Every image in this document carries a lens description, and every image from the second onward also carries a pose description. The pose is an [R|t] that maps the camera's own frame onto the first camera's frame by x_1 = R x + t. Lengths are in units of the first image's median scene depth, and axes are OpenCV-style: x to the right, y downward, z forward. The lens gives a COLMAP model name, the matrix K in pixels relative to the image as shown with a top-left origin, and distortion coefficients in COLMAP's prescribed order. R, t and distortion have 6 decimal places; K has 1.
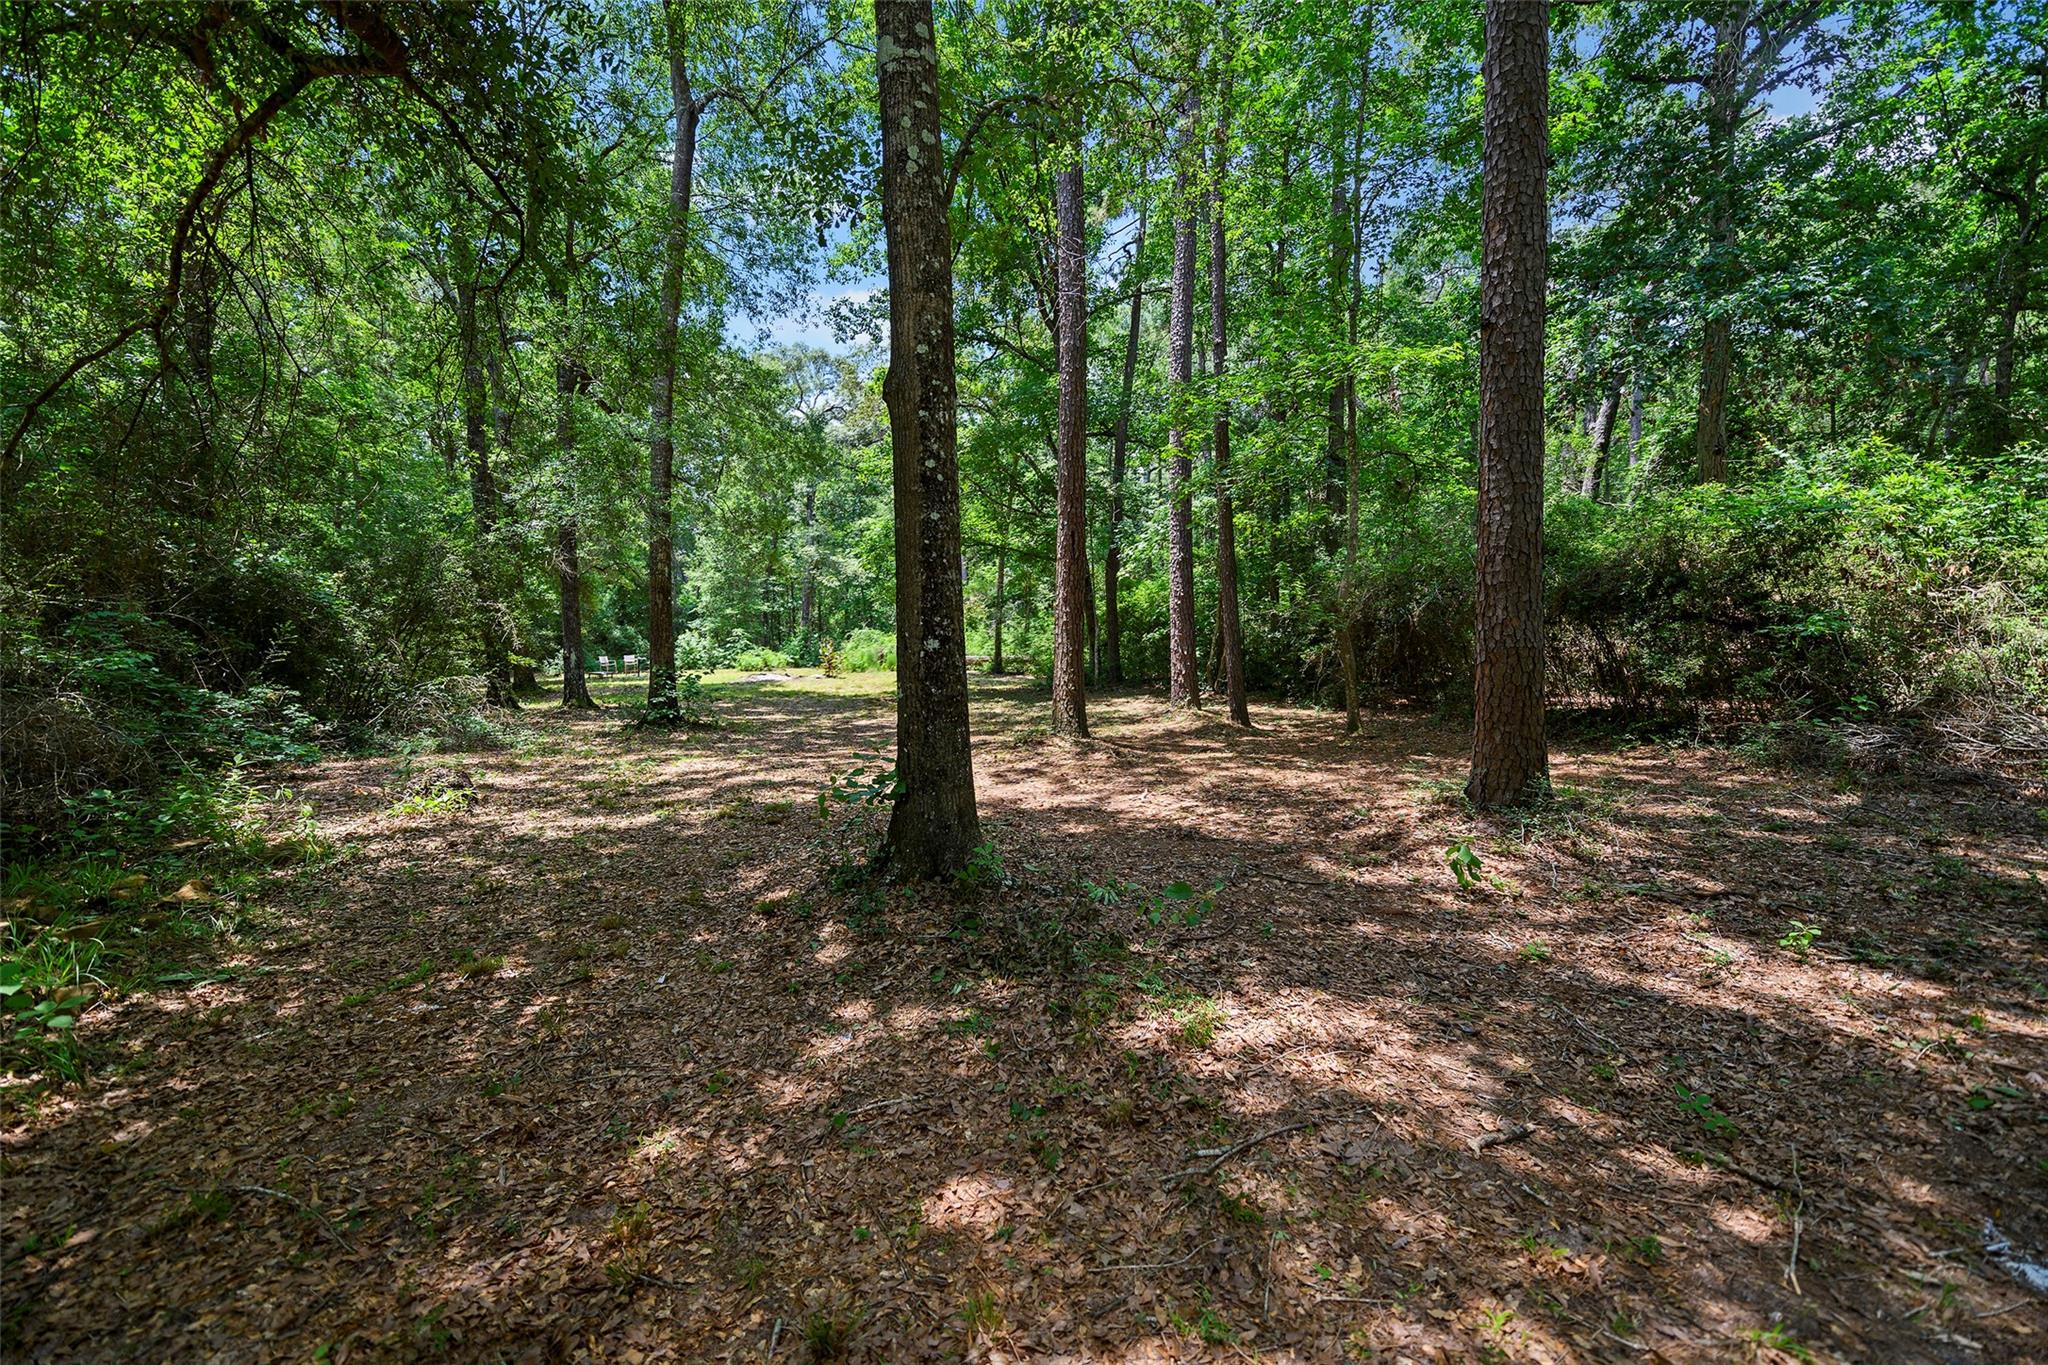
lens RADIAL K [[815.1, 0, 1029.2], [0, 815.1, 680.1], [0, 0, 1]] dist [0.000963, 0.000002]
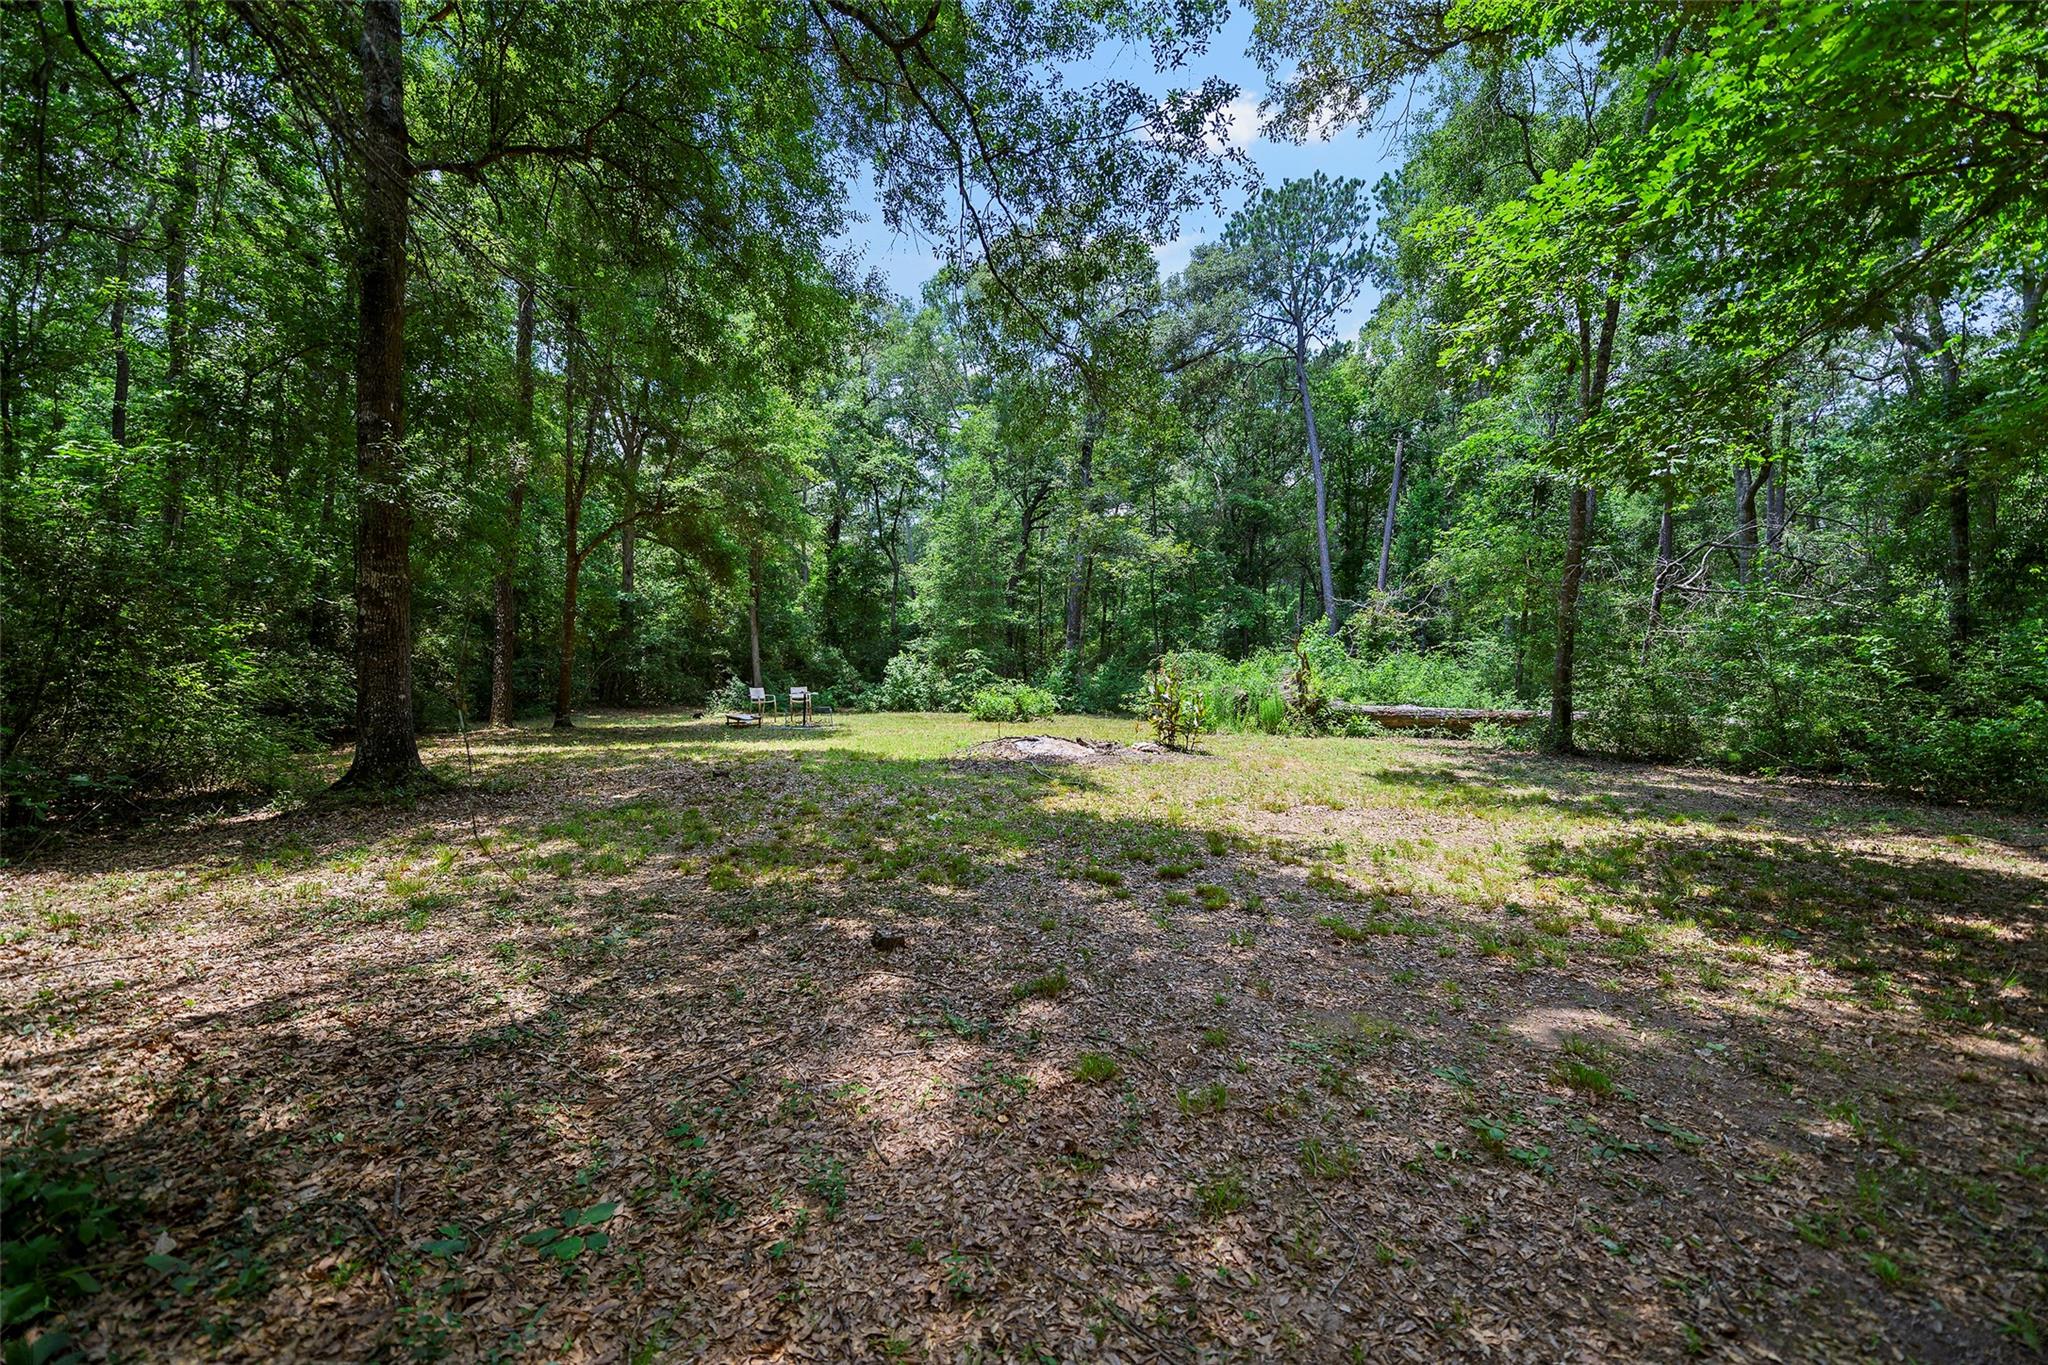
lens RADIAL K [[815.1, 0, 1020.0], [0, 815.1, 684.0], [0, 0, 1]] dist [0.000963, 0.000002]
pose [[0.962266, 0.025427, -0.270920, -0.160161], [-0.037043, 0.998597, -0.037849, -0.014416], [0.269577, 0.046457, 0.961858, 0.427387]]
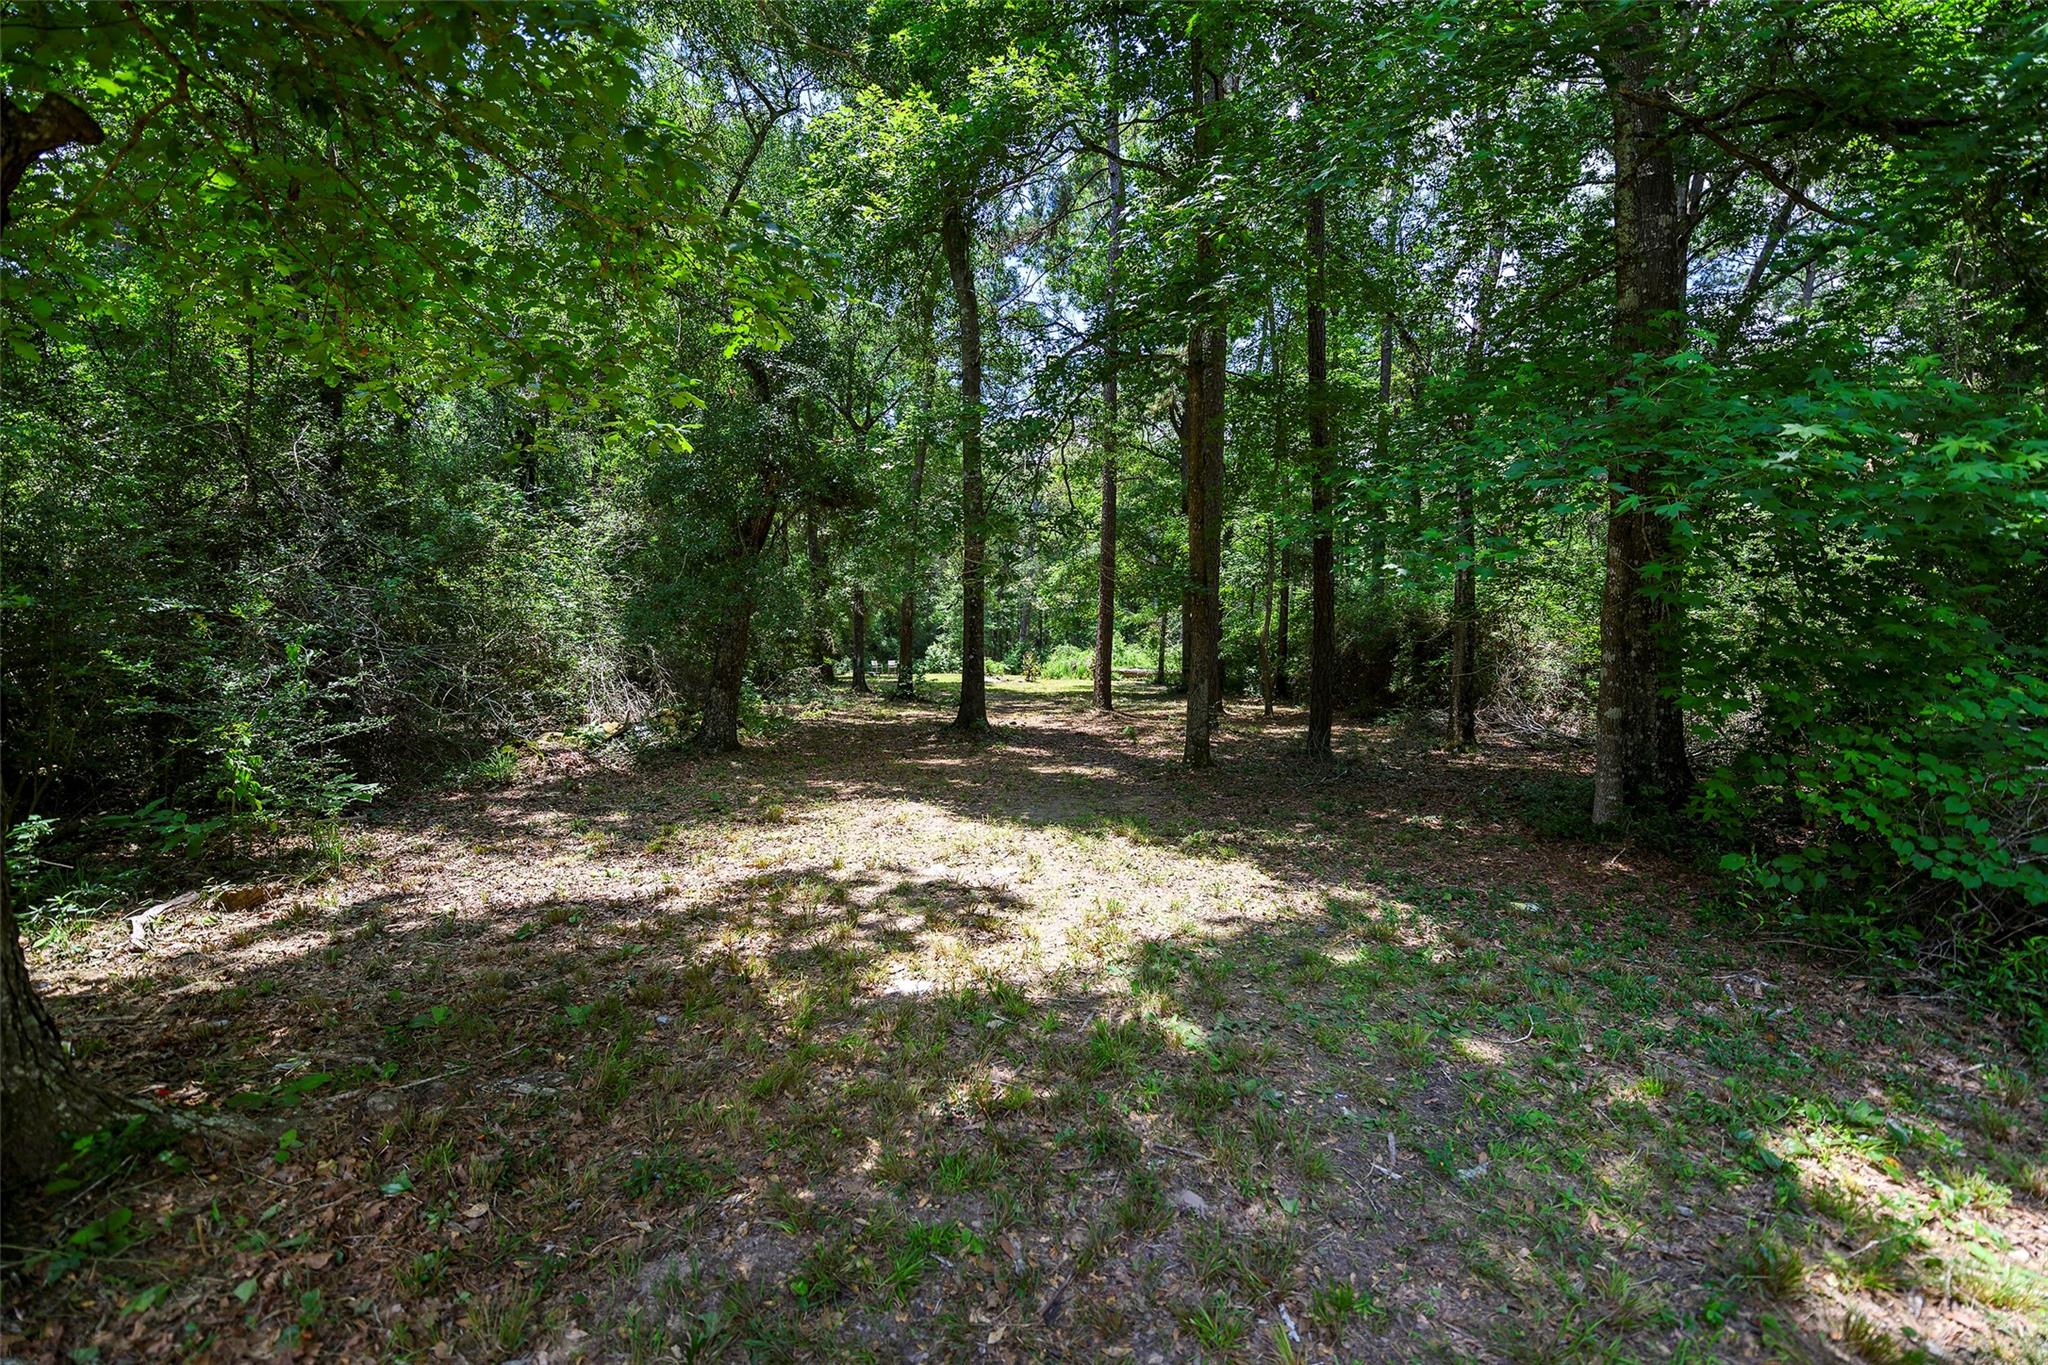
lens RADIAL K [[815.1, 0, 1031.1], [0, 815.1, 680.8], [0, 0, 1]] dist [0.000963, 0.000002]
pose [[0.957915, 0.036617, -0.284706, 0.103500], [-0.041459, 0.999080, -0.010997, 0.007423], [0.284041, 0.022337, 0.958552, -0.203418]]
